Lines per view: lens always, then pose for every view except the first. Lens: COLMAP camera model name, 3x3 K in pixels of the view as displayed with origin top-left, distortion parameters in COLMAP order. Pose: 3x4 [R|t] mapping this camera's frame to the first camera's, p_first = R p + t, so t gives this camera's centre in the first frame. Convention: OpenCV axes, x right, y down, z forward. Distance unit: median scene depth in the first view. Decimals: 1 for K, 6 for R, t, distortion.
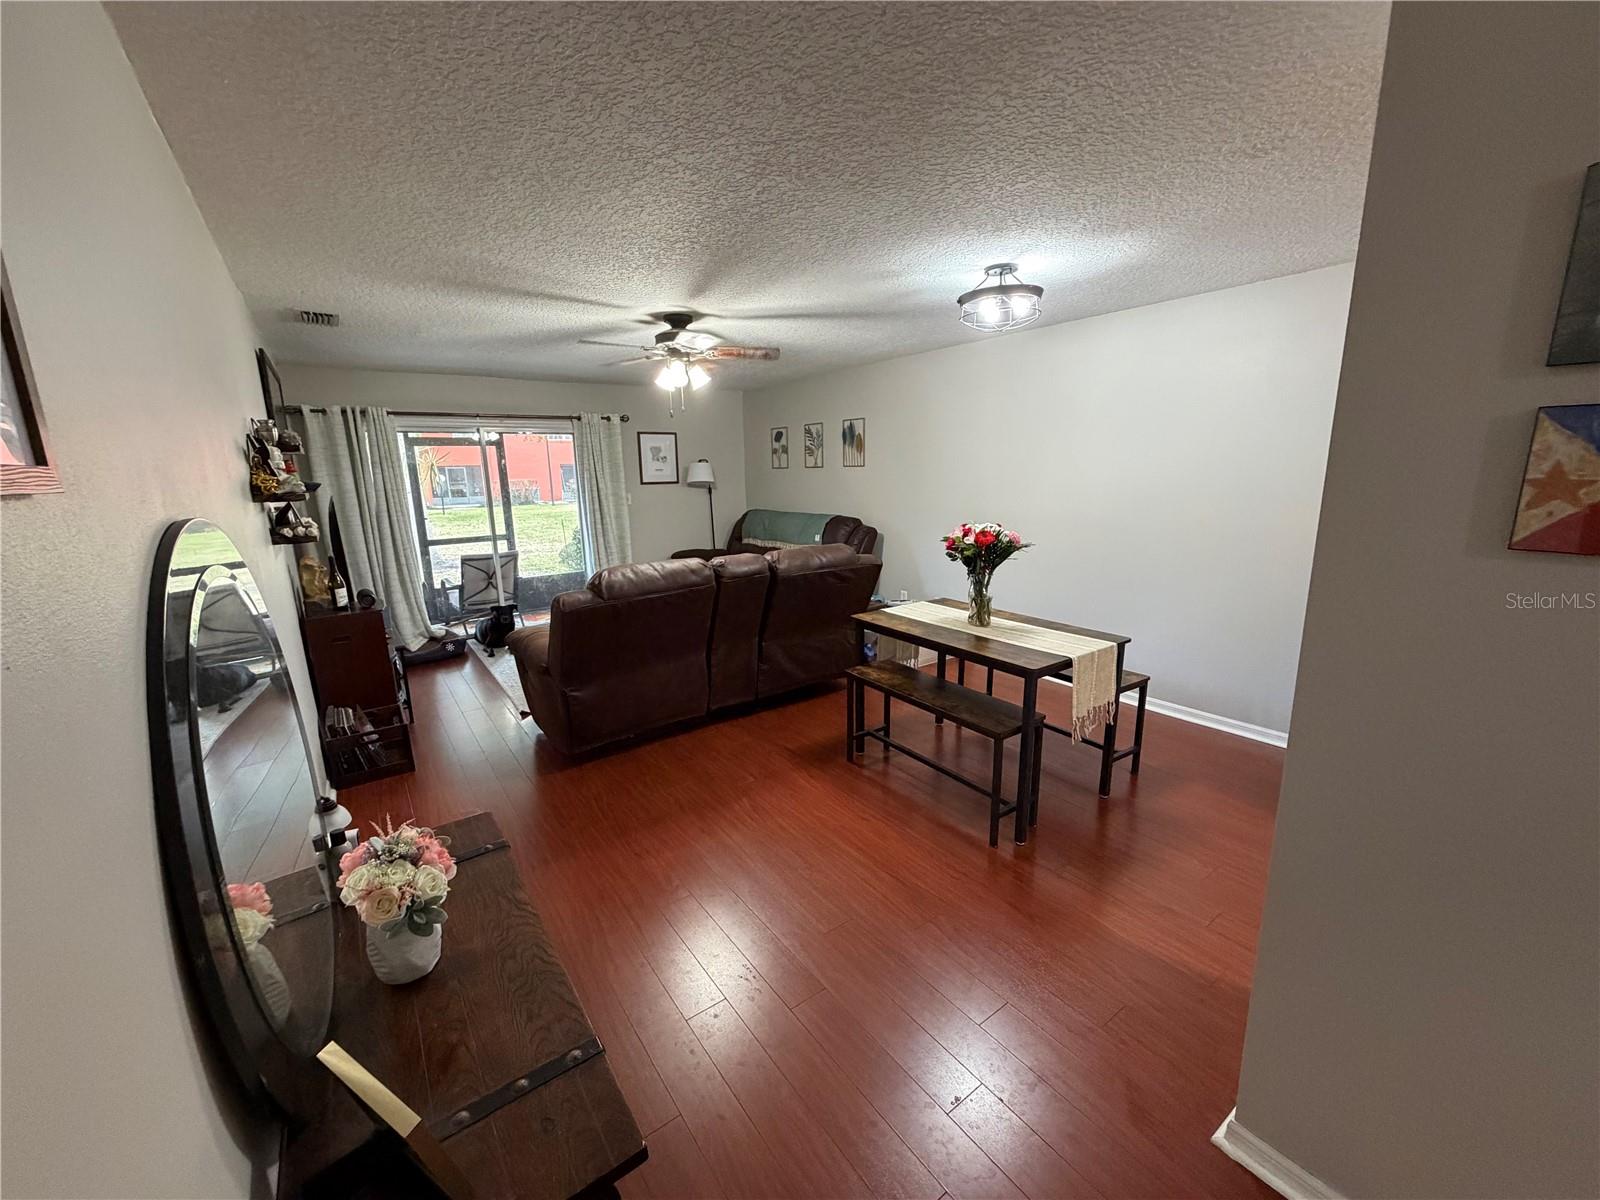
lens RADIAL K [[636.1, 0, 795.8], [0, 636.1, 601.8], [0, 0, 1]] dist [-0.002215, -0.000340]
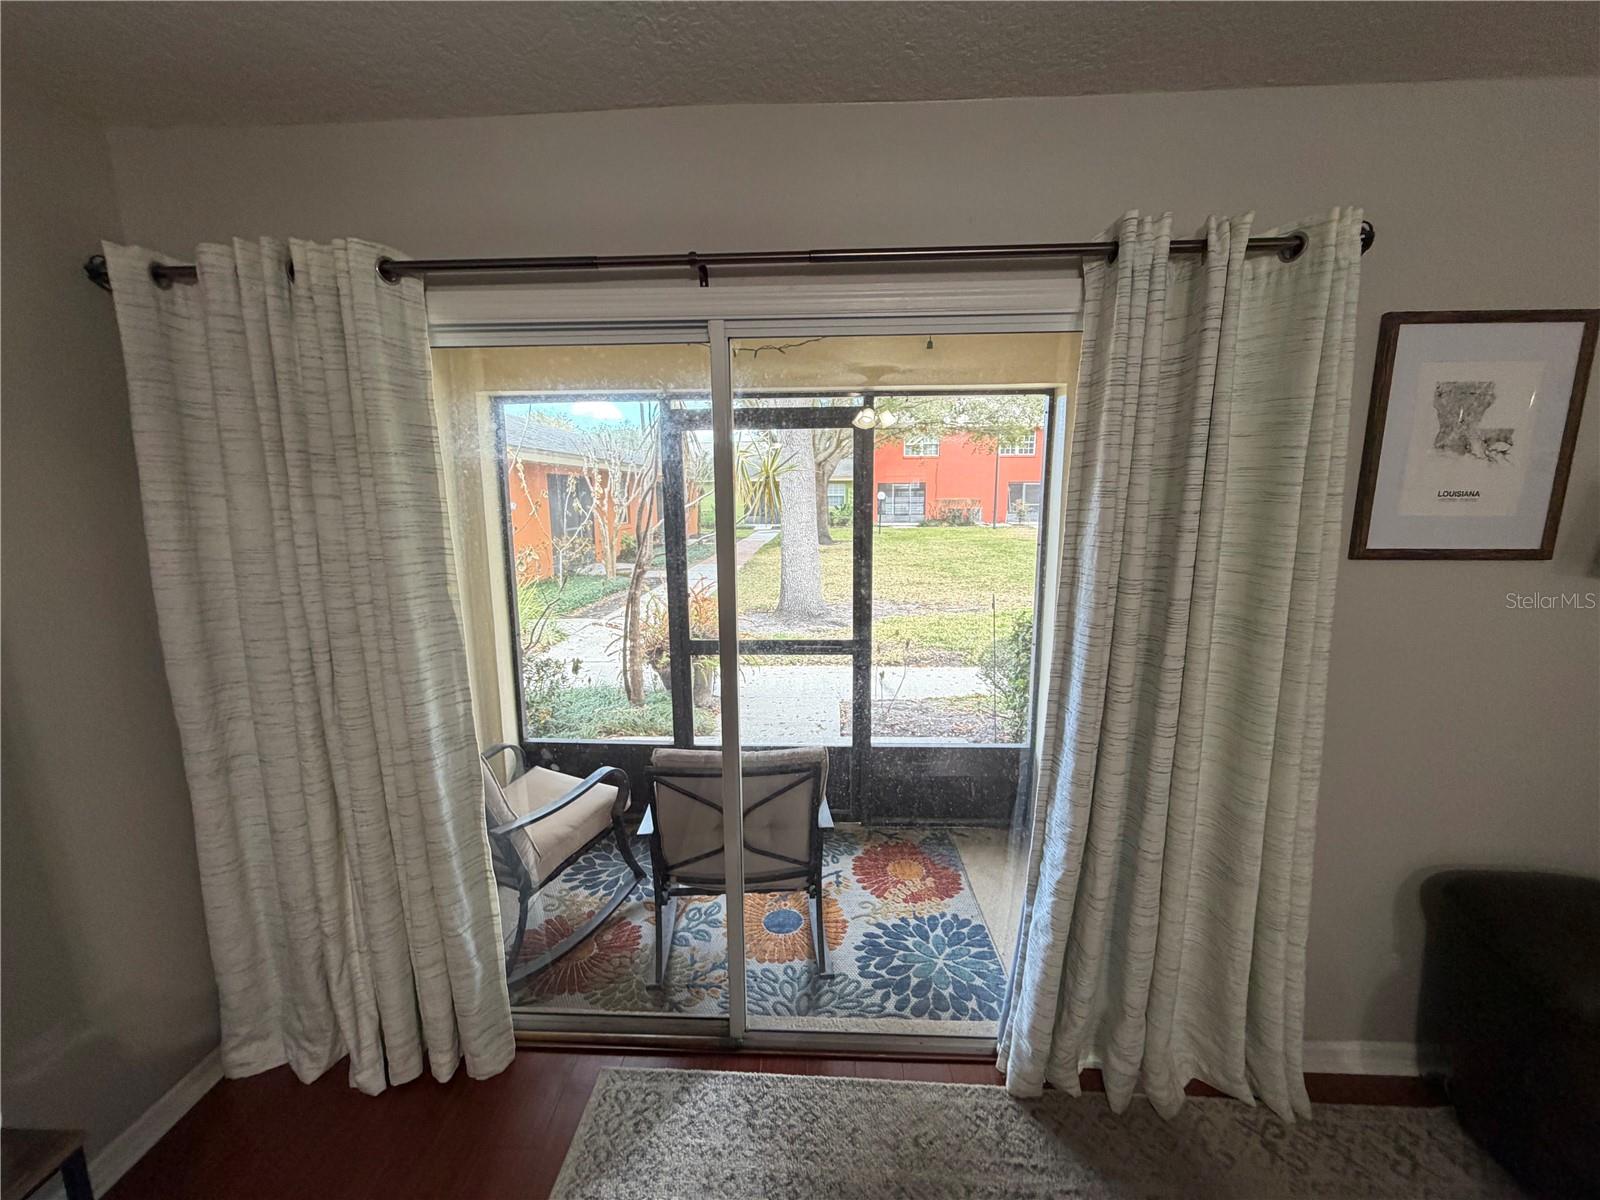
lens RADIAL K [[636.1, 0, 795.8], [0, 636.1, 601.8], [0, 0, 1]] dist [-0.002215, -0.000340]
pose [[0.787395, 0.117810, -0.605087, -0.275960], [-0.135375, 0.990653, 0.016718, -0.155762], [0.601401, 0.068750, 0.795984, 0.750926]]
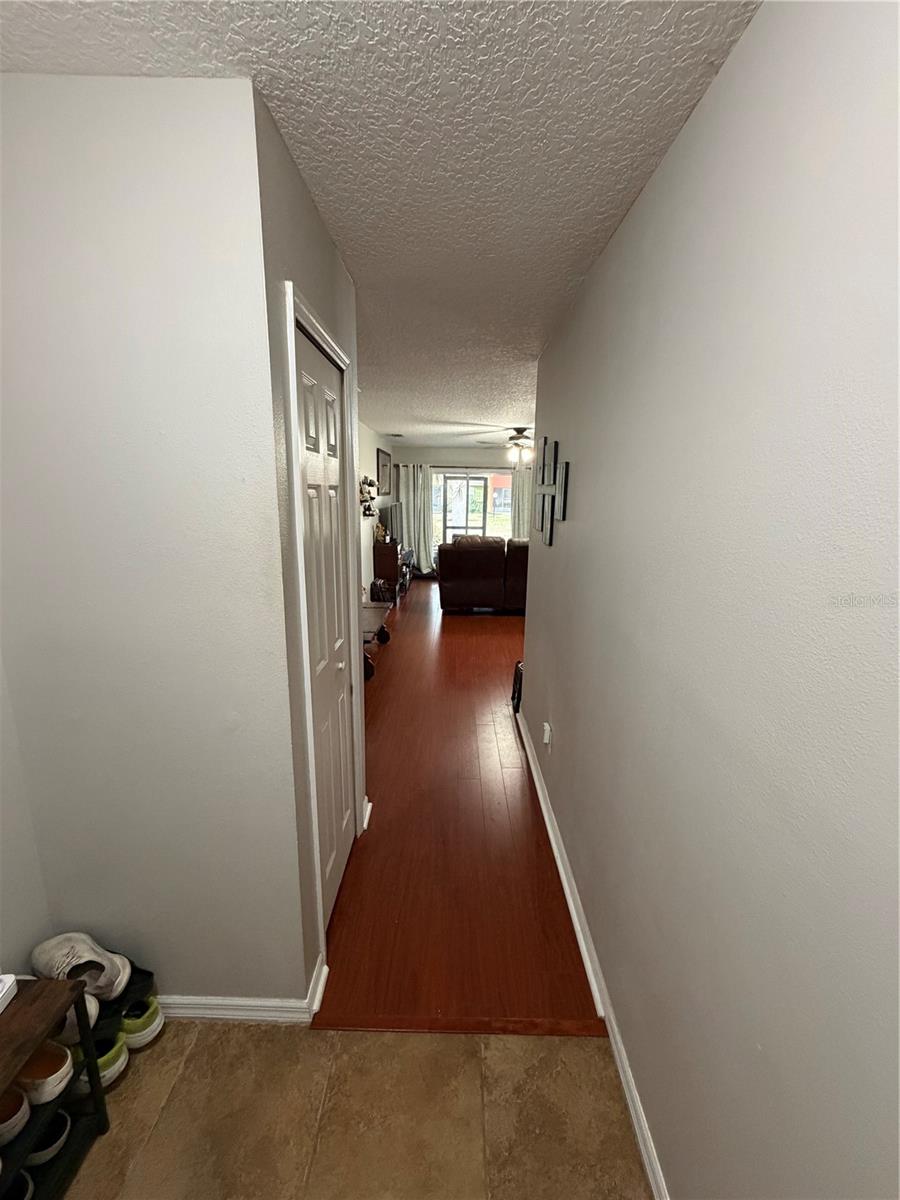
lens RADIAL K [[477.1, 0, 449.6], [0, 477.1, 591.6], [0, 0, 1]] dist [-0.002215, -0.000340]
pose [[0.806352, 0.156507, -0.570353, 0.369975], [-0.157122, 0.986386, 0.048533, 0.038685], [0.570184, 0.050481, 0.819965, -0.267329]]
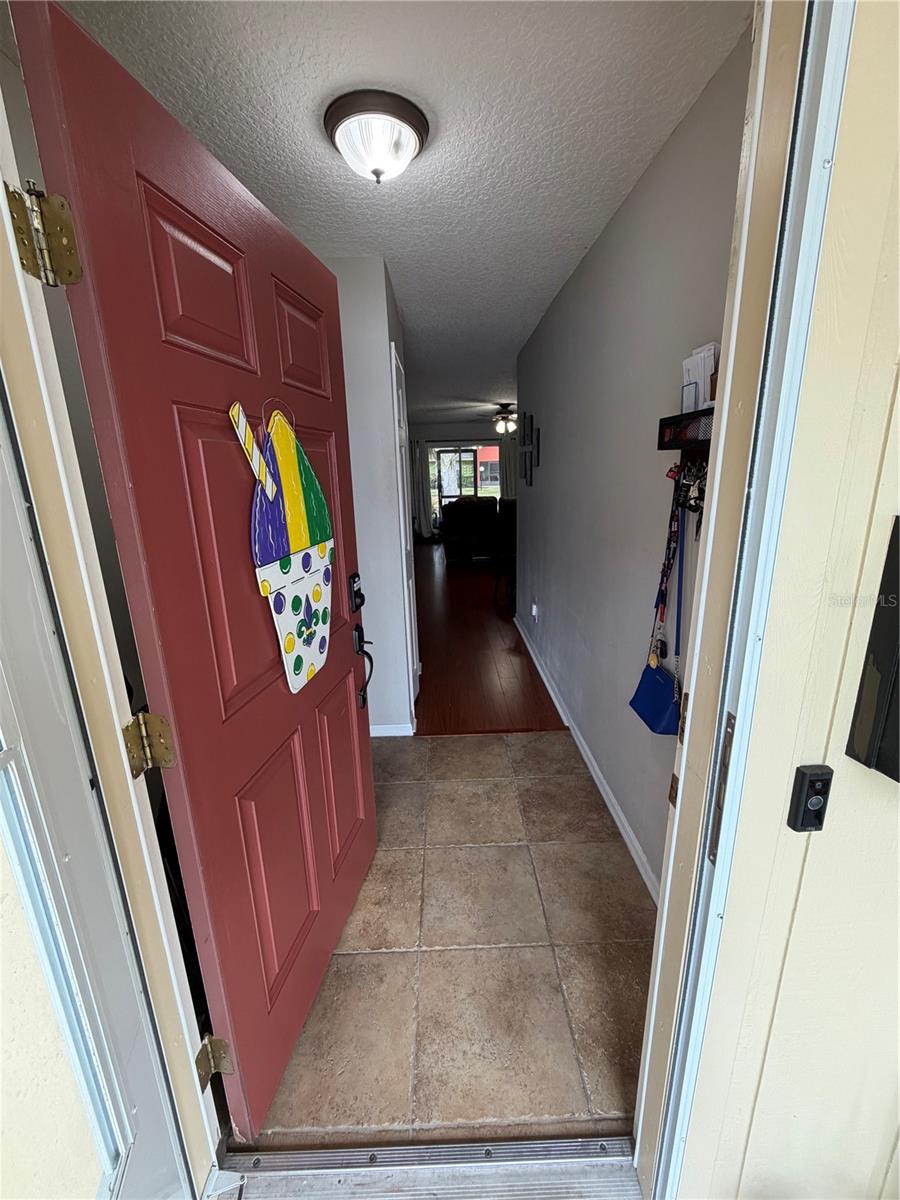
lens RADIAL K [[477.1, 0, 449.6], [0, 477.1, 591.6], [0, 0, 1]] dist [-0.002215, -0.000340]
pose [[0.824683, 0.137973, -0.548508, 0.463114], [-0.105590, 0.990297, 0.090346, 0.093305], [0.555651, -0.016590, 0.831250, -0.443710]]
